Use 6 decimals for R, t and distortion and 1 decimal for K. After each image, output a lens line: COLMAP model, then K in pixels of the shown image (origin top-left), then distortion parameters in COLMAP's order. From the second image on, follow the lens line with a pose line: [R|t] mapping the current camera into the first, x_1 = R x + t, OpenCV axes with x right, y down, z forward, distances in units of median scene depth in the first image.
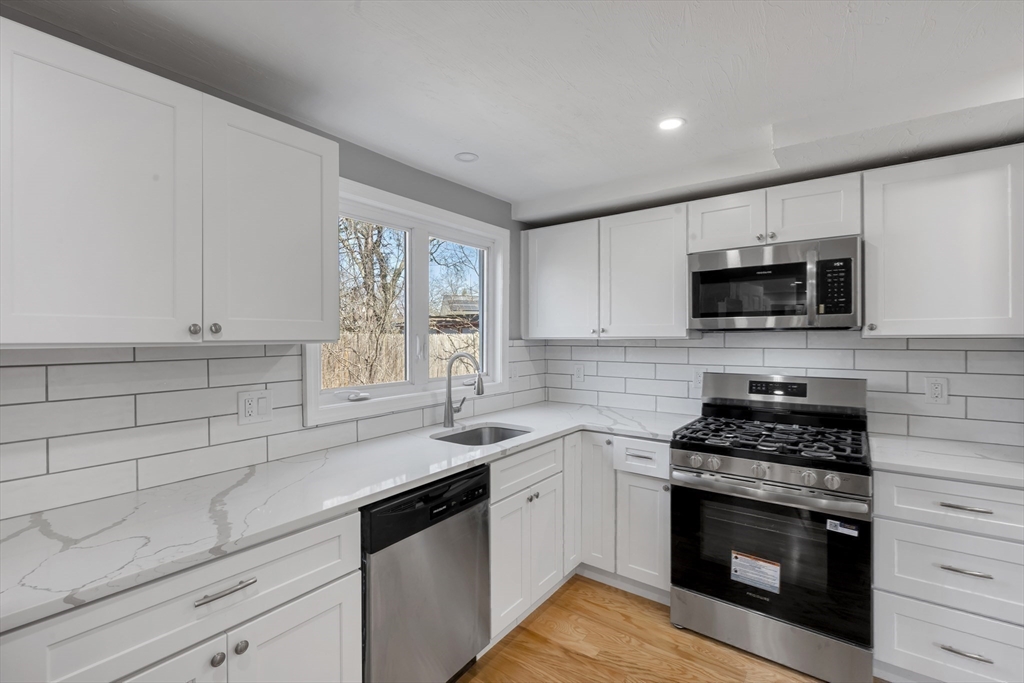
lens RADIAL K [[456.7, 0, 511.4], [0, 456.7, 338.6], [0, 0, 1]] dist [-0.002093, -0.000053]
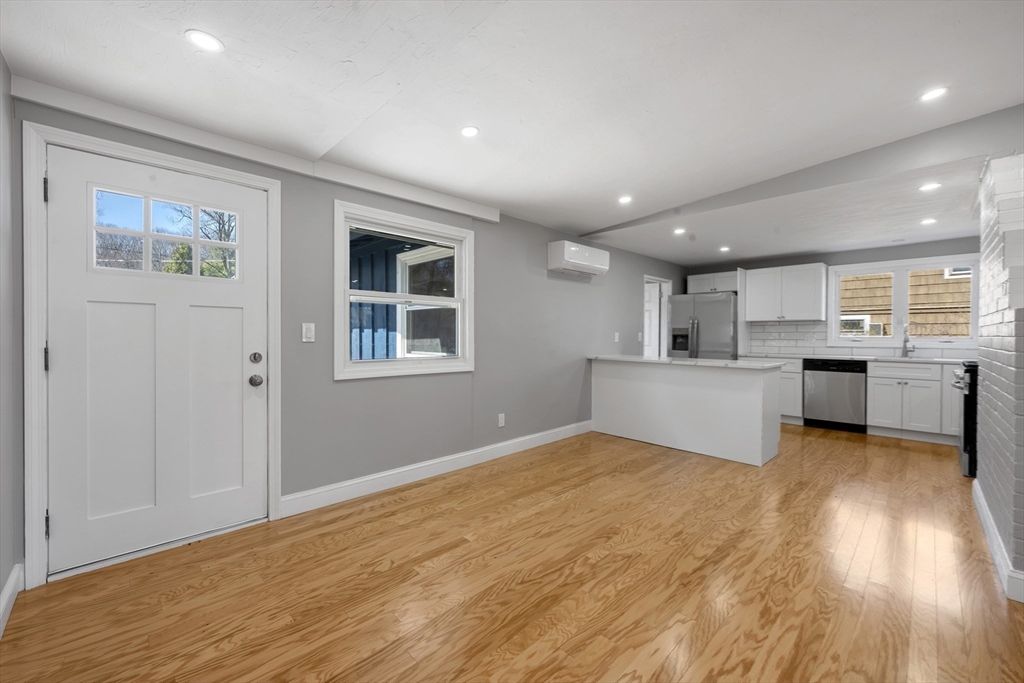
lens RADIAL K [[409.5, 0, 510.8], [0, 409.5, 337.5], [0, 0, 1]] dist [-0.000404, 0.000217]
pose [[-0.169135, 0.008609, -0.985555, 2.455648], [-0.009301, 0.999903, 0.010331, 0.103997], [0.985549, 0.010914, -0.169039, -0.645382]]
